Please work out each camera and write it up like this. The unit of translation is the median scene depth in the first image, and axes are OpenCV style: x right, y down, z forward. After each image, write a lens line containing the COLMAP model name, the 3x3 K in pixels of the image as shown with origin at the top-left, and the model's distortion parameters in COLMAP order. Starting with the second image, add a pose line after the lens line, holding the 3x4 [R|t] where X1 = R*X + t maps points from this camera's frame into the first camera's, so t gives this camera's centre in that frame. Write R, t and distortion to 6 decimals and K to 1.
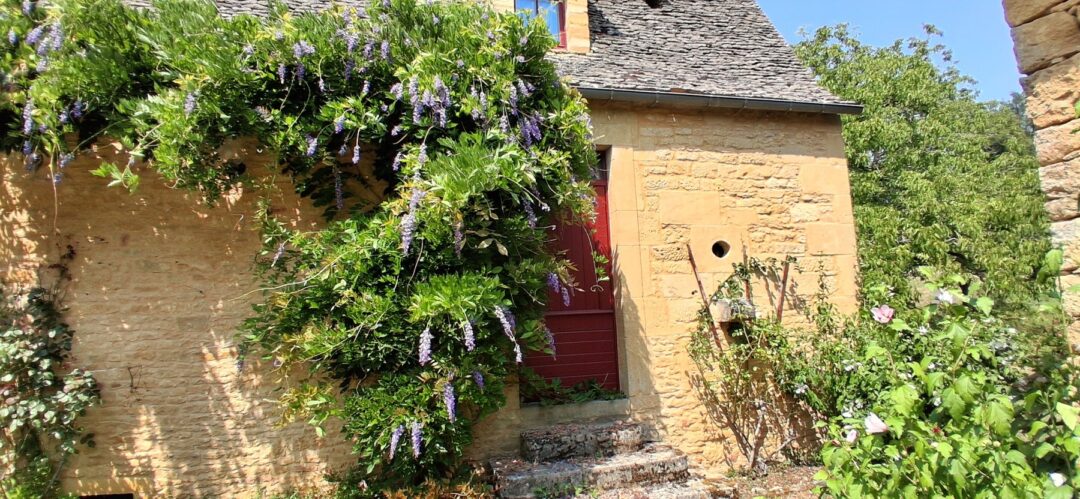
lens RADIAL K [[540.9, 0, 544.9], [0, 540.9, 250.6], [0, 0, 1]] dist [0.010414, -0.052091]
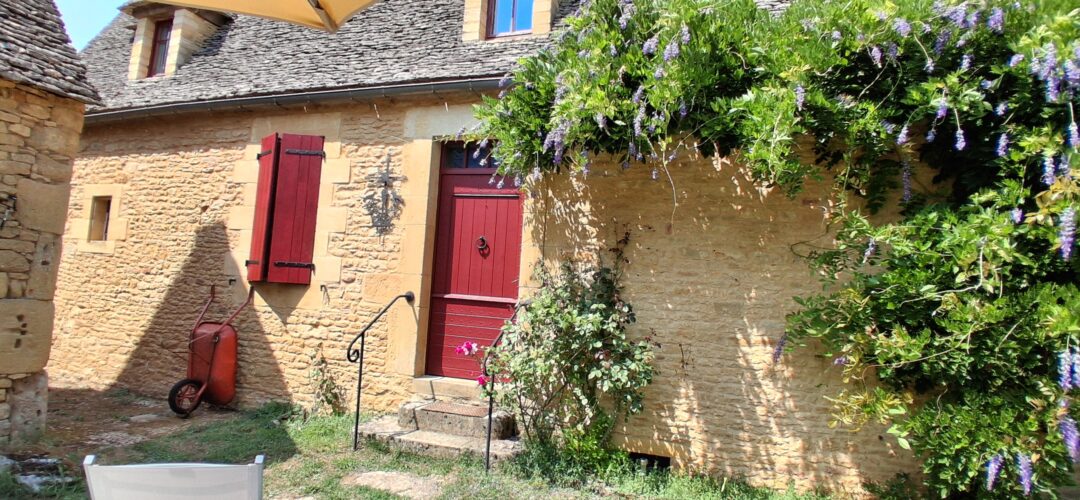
lens RADIAL K [[540.9, 0, 544.9], [0, 540.9, 251.1], [0, 0, 1]] dist [0.010414, -0.052091]
pose [[0.828172, 0.046235, -0.558564, -0.372579], [-0.033913, 0.998899, 0.032401, -0.001195], [0.559447, -0.007891, 0.828829, -0.086403]]
